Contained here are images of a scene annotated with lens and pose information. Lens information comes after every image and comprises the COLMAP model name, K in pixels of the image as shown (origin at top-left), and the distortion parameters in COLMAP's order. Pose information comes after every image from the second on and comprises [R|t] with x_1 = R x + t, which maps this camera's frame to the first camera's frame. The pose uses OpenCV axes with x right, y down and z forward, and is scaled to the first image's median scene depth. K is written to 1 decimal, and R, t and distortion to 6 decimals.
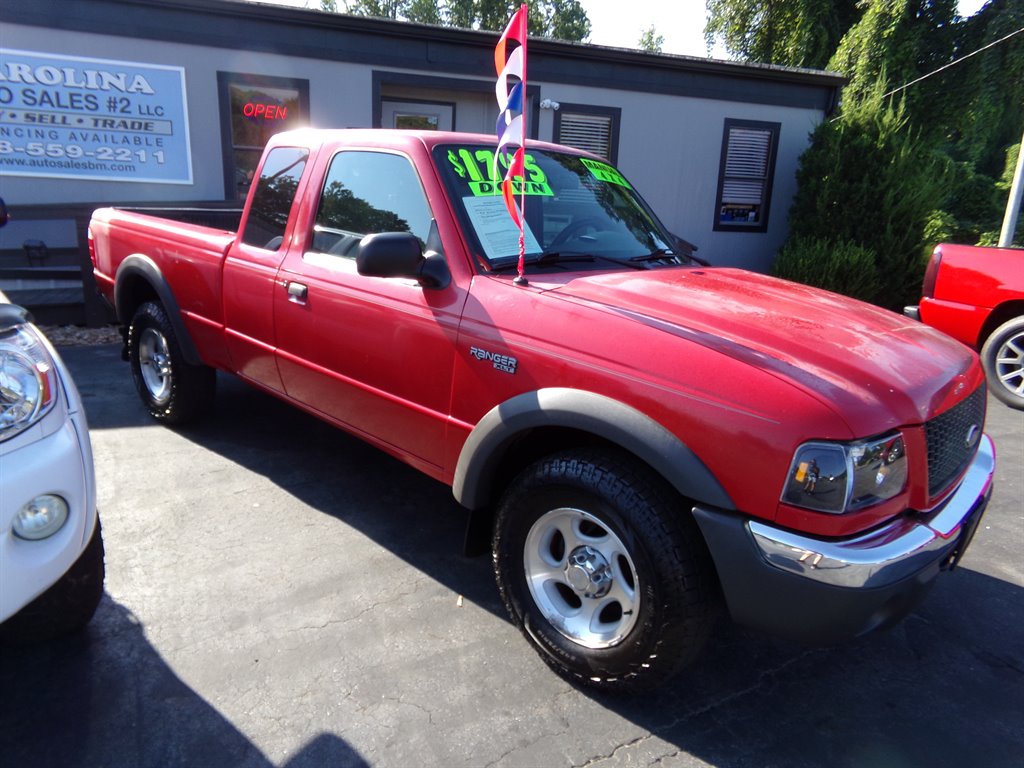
lens RADIAL K [[695.9, 0, 512.0], [0, 695.9, 384.0], [0, 0, 1]] dist [0.032733, -0.016811]
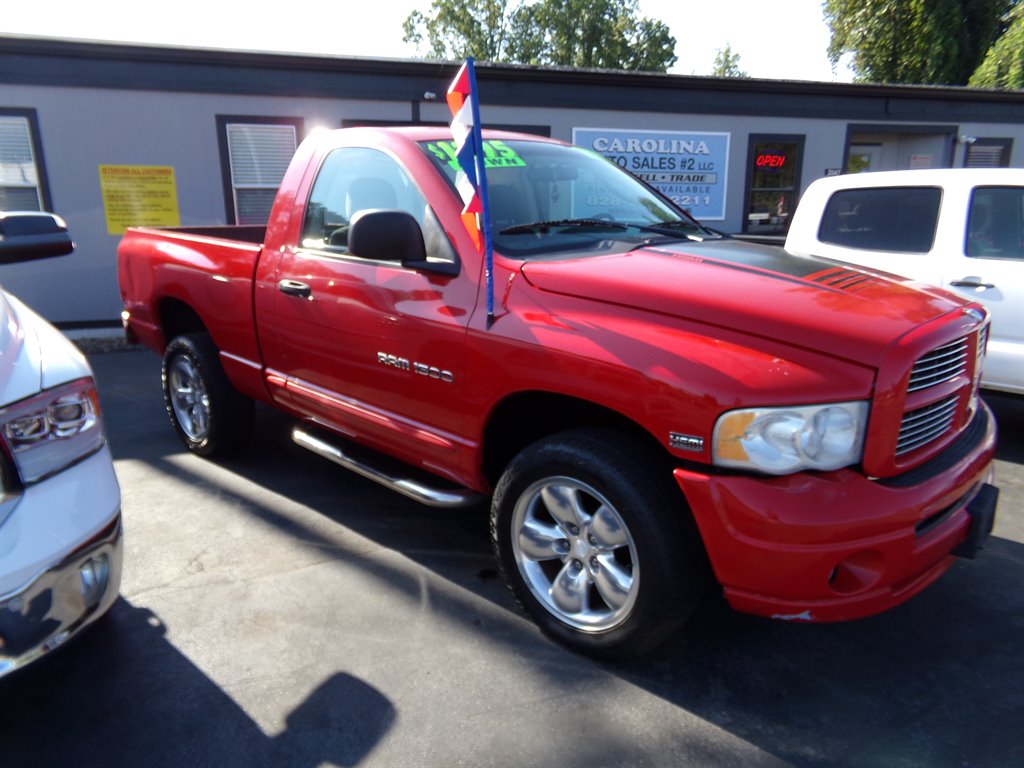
lens RADIAL K [[695.9, 0, 512.0], [0, 695.9, 384.0], [0, 0, 1]] dist [0.032733, -0.016811]
pose [[0.996921, -0.030468, -0.072249, -0.801192], [0.028299, 0.999123, -0.030859, 0.054313], [0.073126, 0.028720, 0.996909, -0.338664]]
